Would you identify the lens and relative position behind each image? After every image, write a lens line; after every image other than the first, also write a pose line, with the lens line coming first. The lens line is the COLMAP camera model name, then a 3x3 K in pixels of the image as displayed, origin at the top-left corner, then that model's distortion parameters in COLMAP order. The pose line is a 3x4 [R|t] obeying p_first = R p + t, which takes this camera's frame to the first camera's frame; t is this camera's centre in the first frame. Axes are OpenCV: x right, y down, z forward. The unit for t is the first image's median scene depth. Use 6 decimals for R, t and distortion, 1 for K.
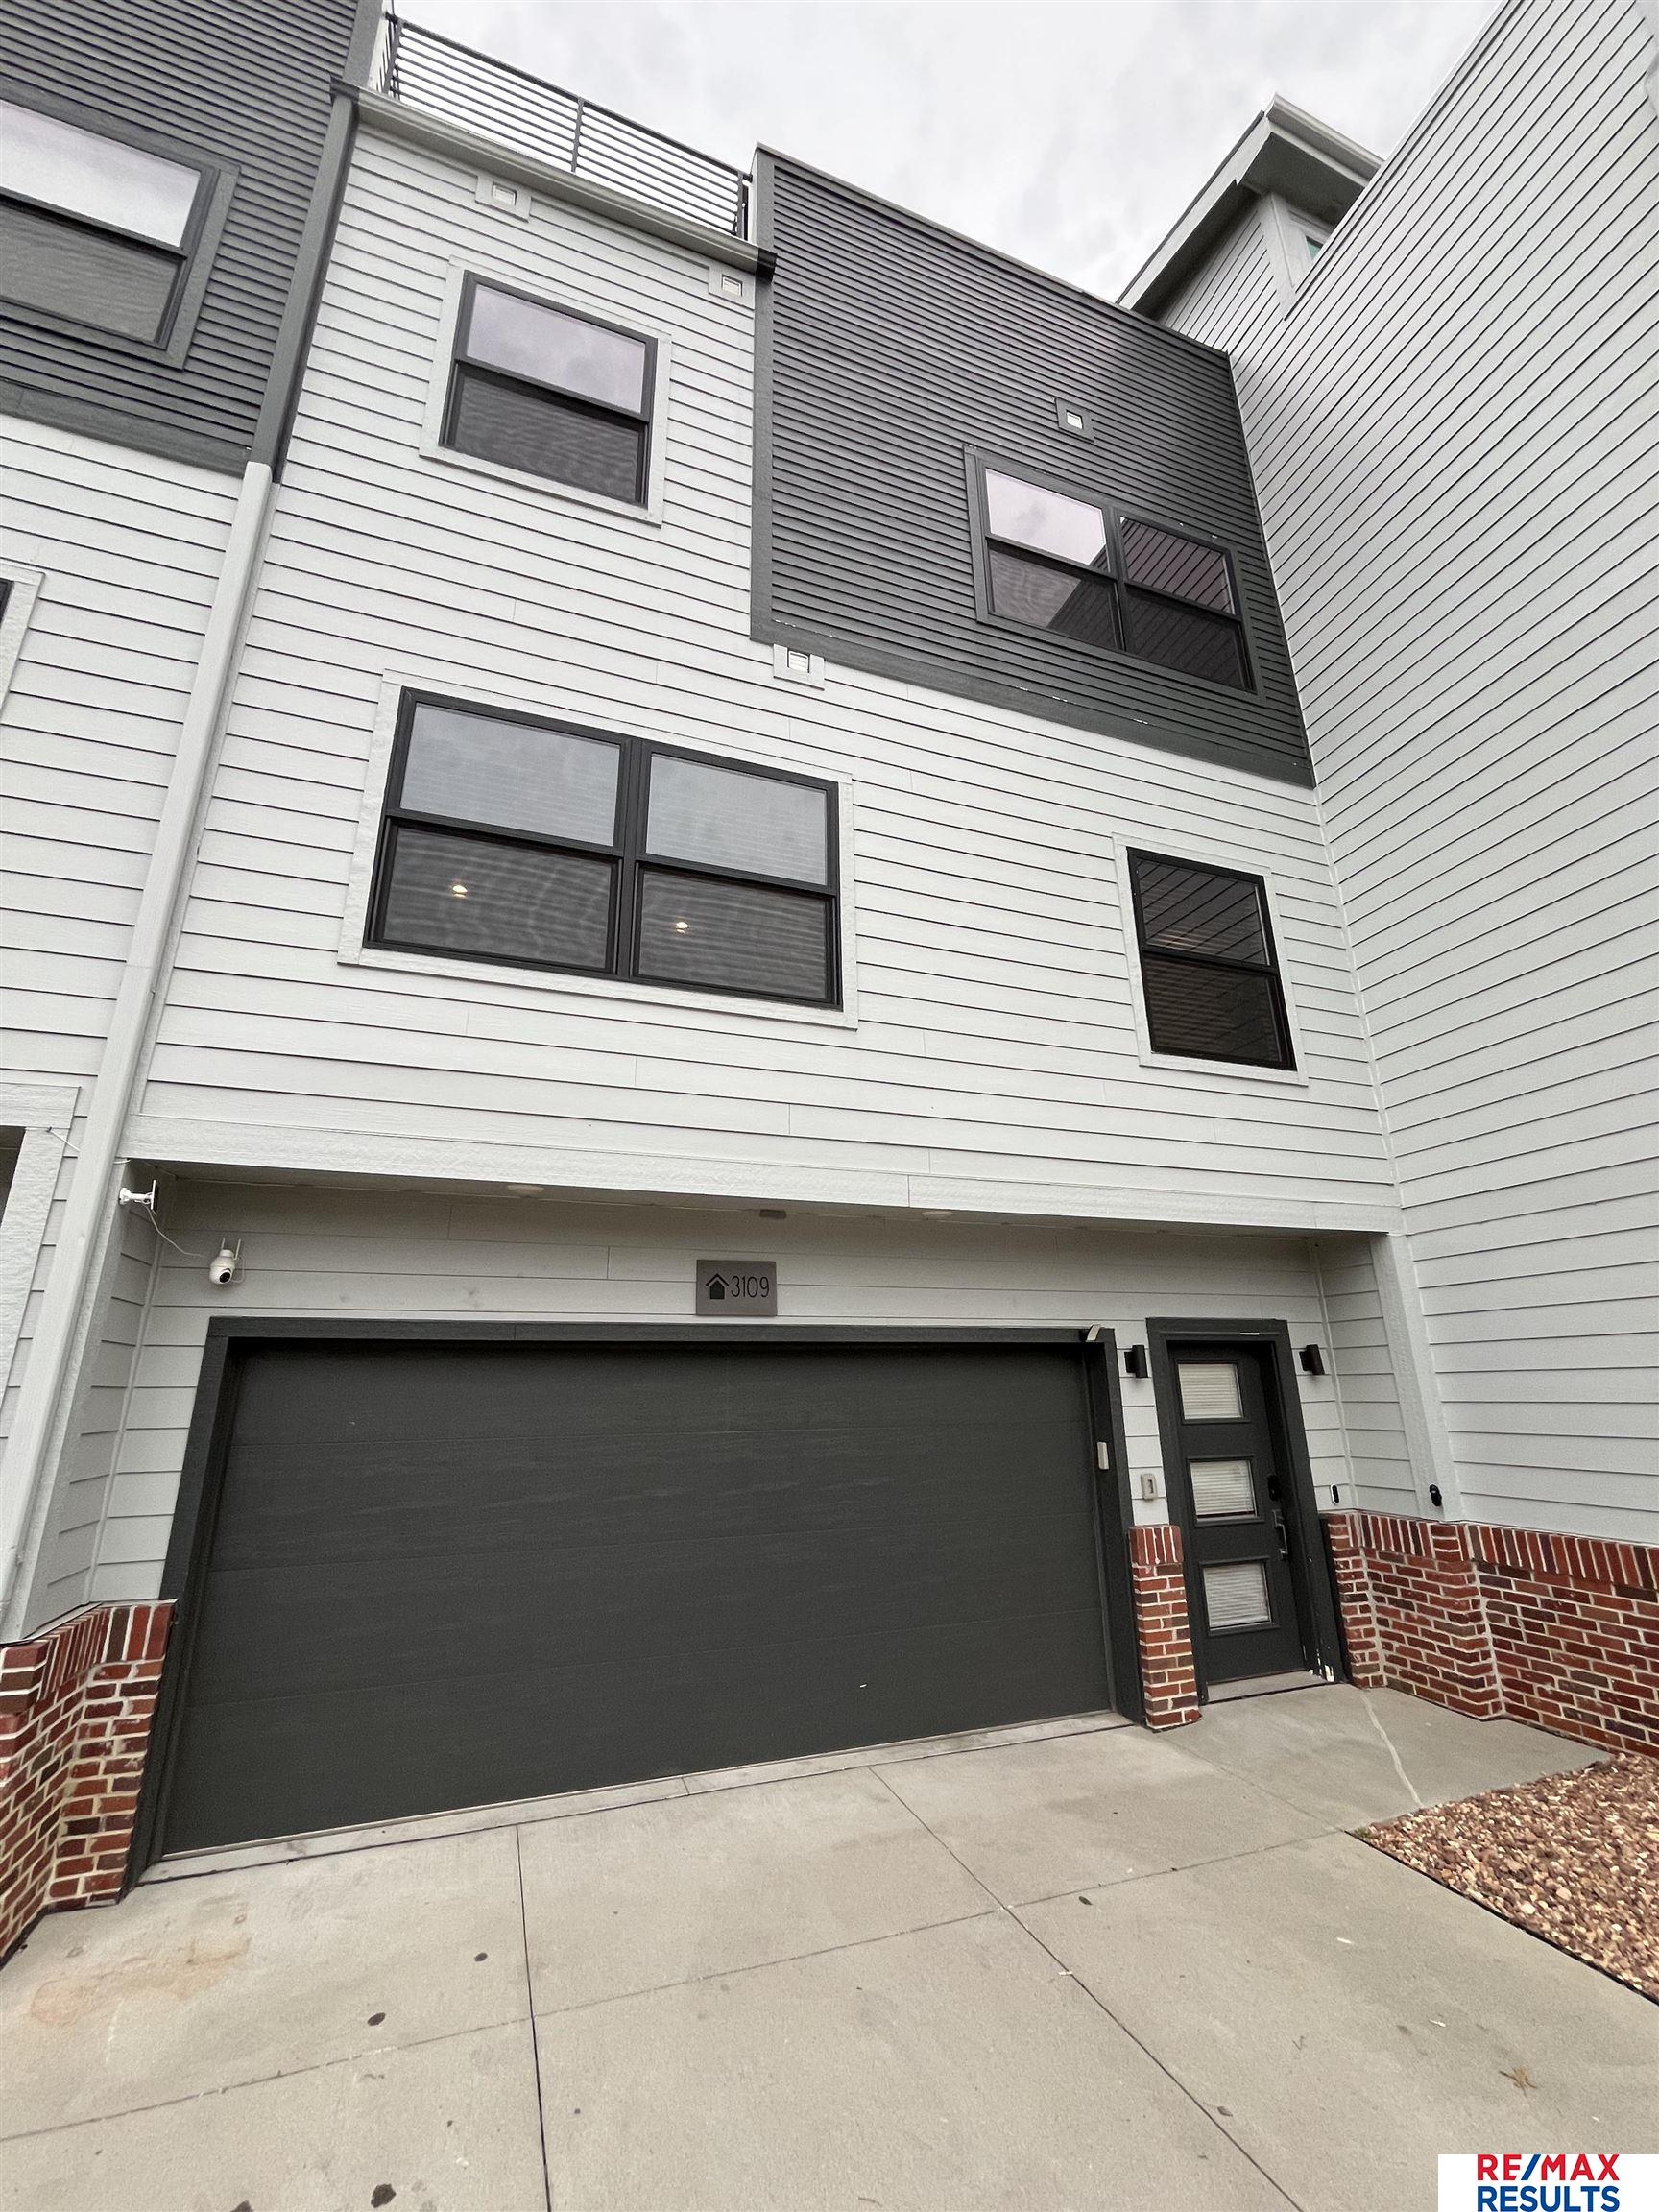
lens RADIAL K [[899.2, 0, 835.4], [0, 899.2, 1110.7], [0, 0, 1]] dist [-0.001208, -0.001141]
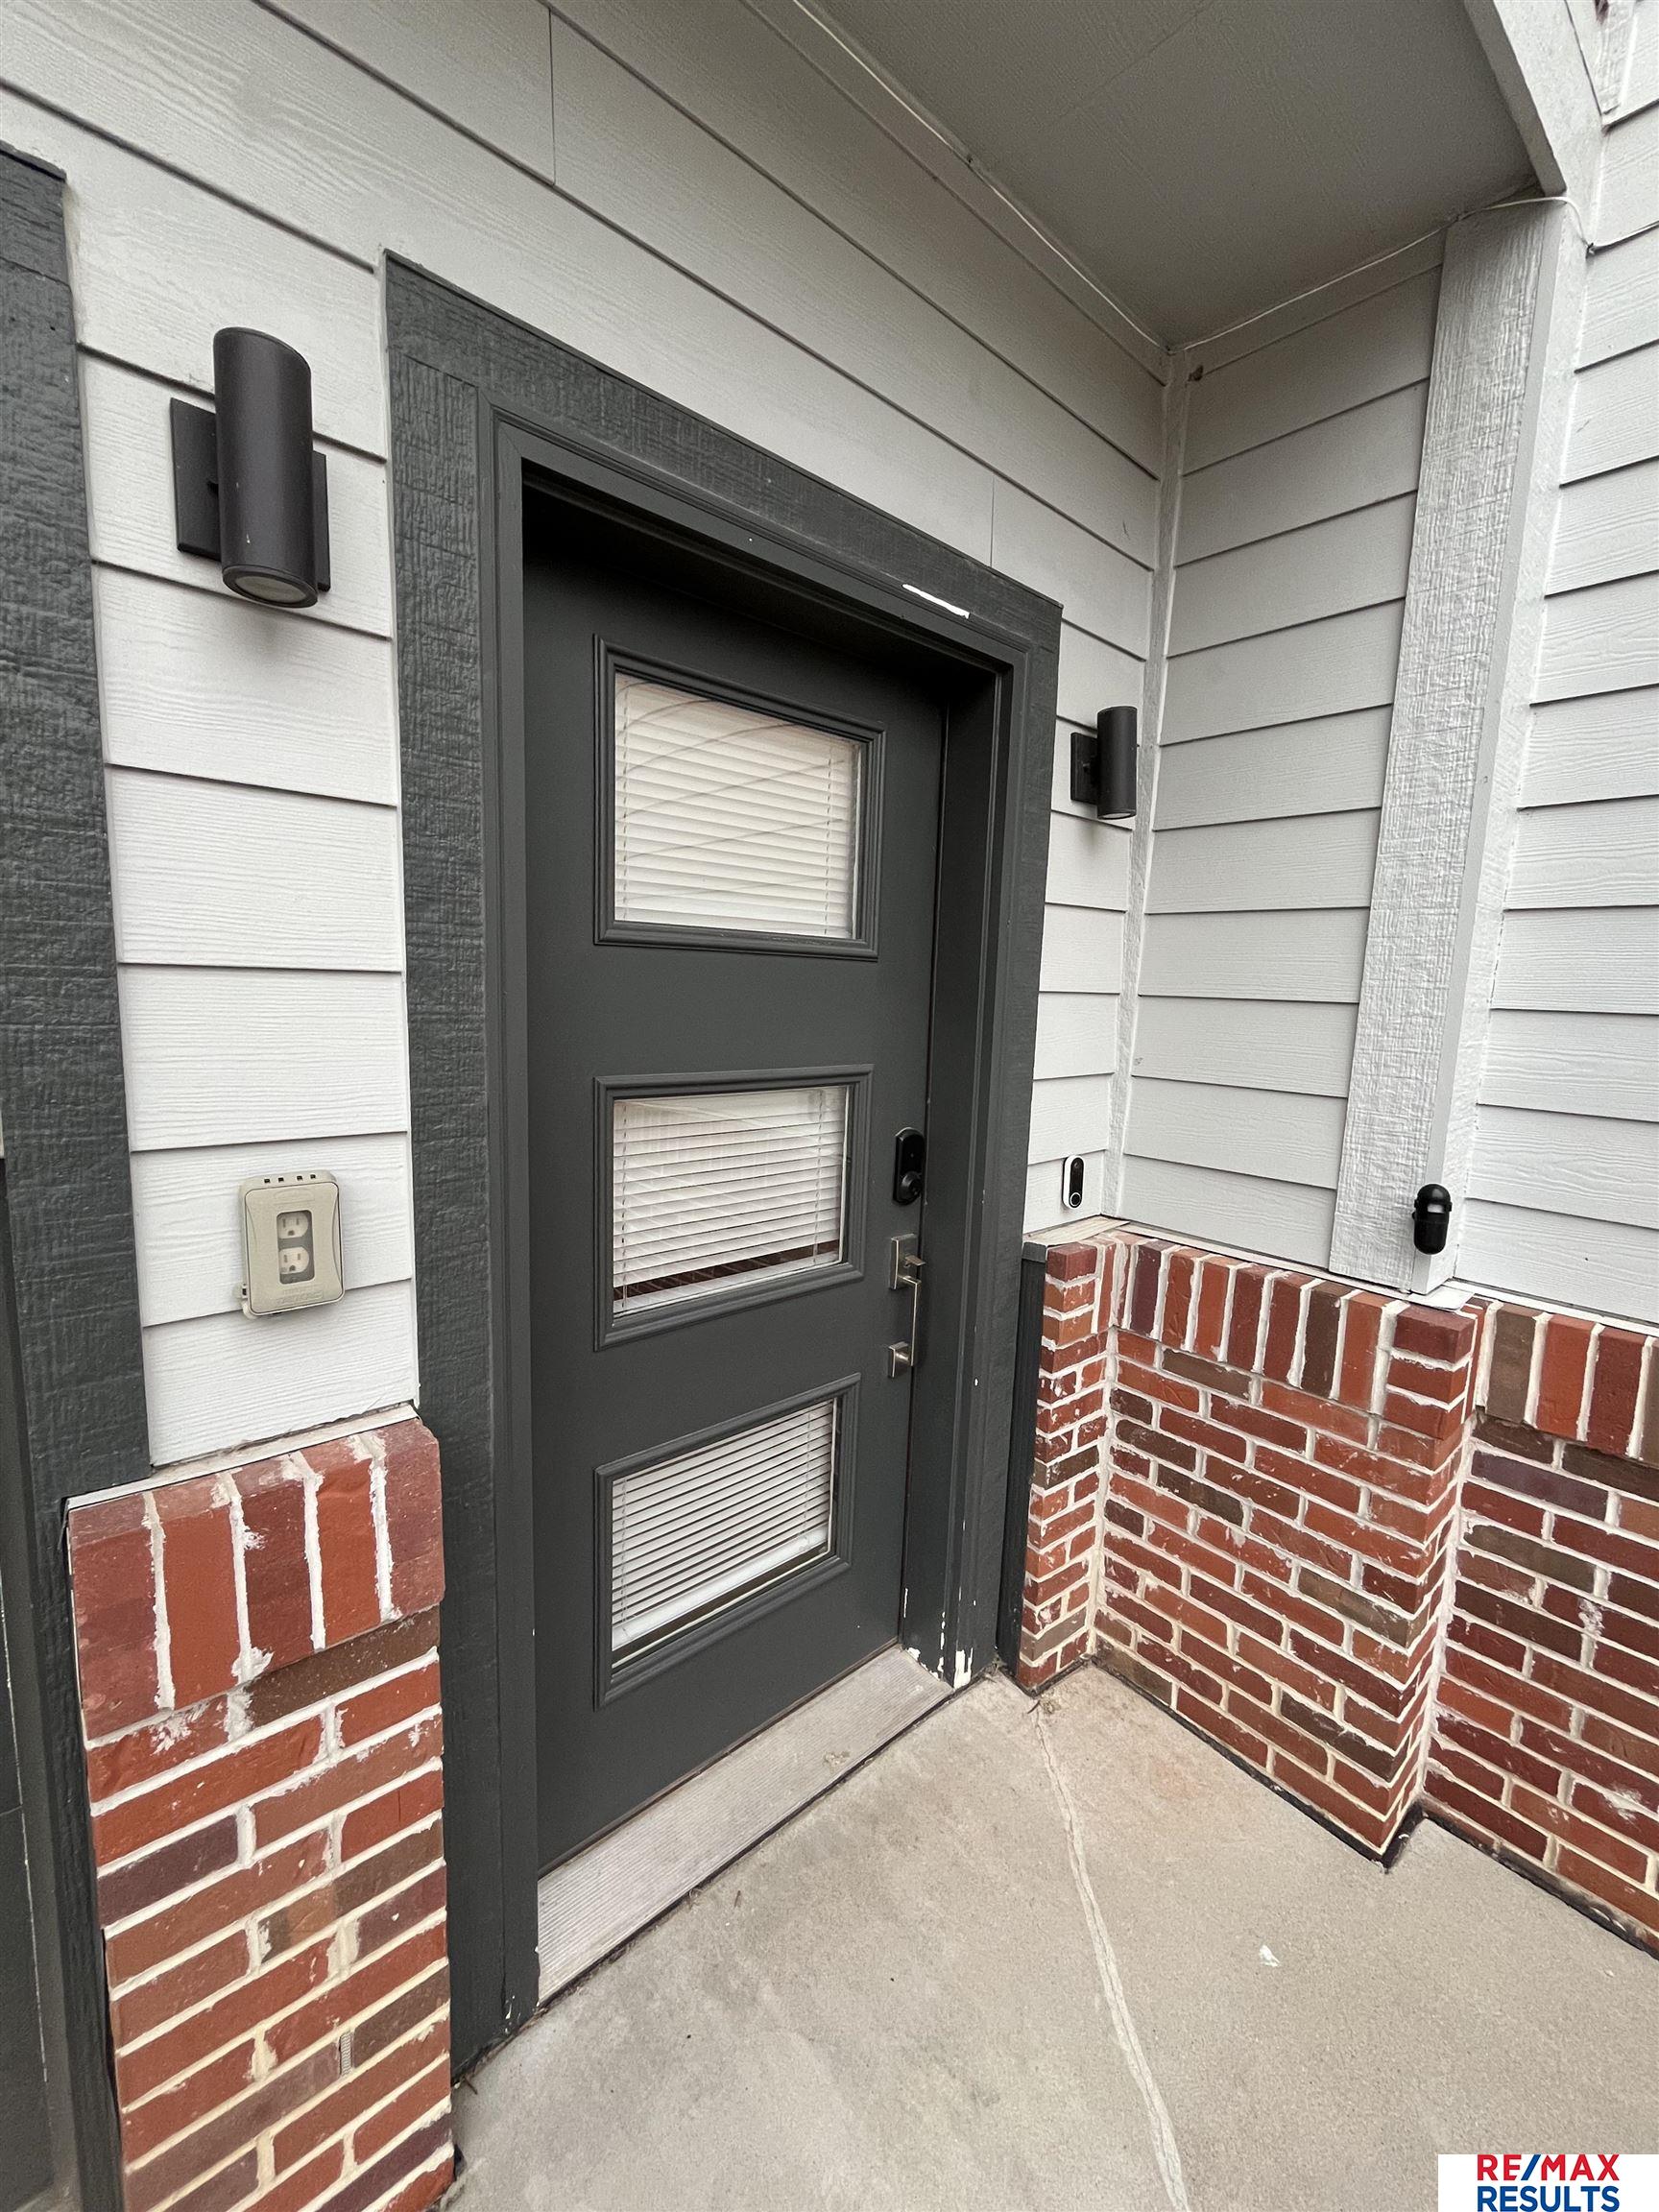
lens RADIAL K [[899.2, 0, 827.8], [0, 899.2, 1105.0], [0, 0, 1]] dist [-0.001208, -0.001141]
pose [[0.928239, -0.003937, 0.371964, 0.375065], [-0.154798, 0.905160, 0.395881, 0.304720], [-0.338246, -0.425052, 0.839596, 0.818972]]
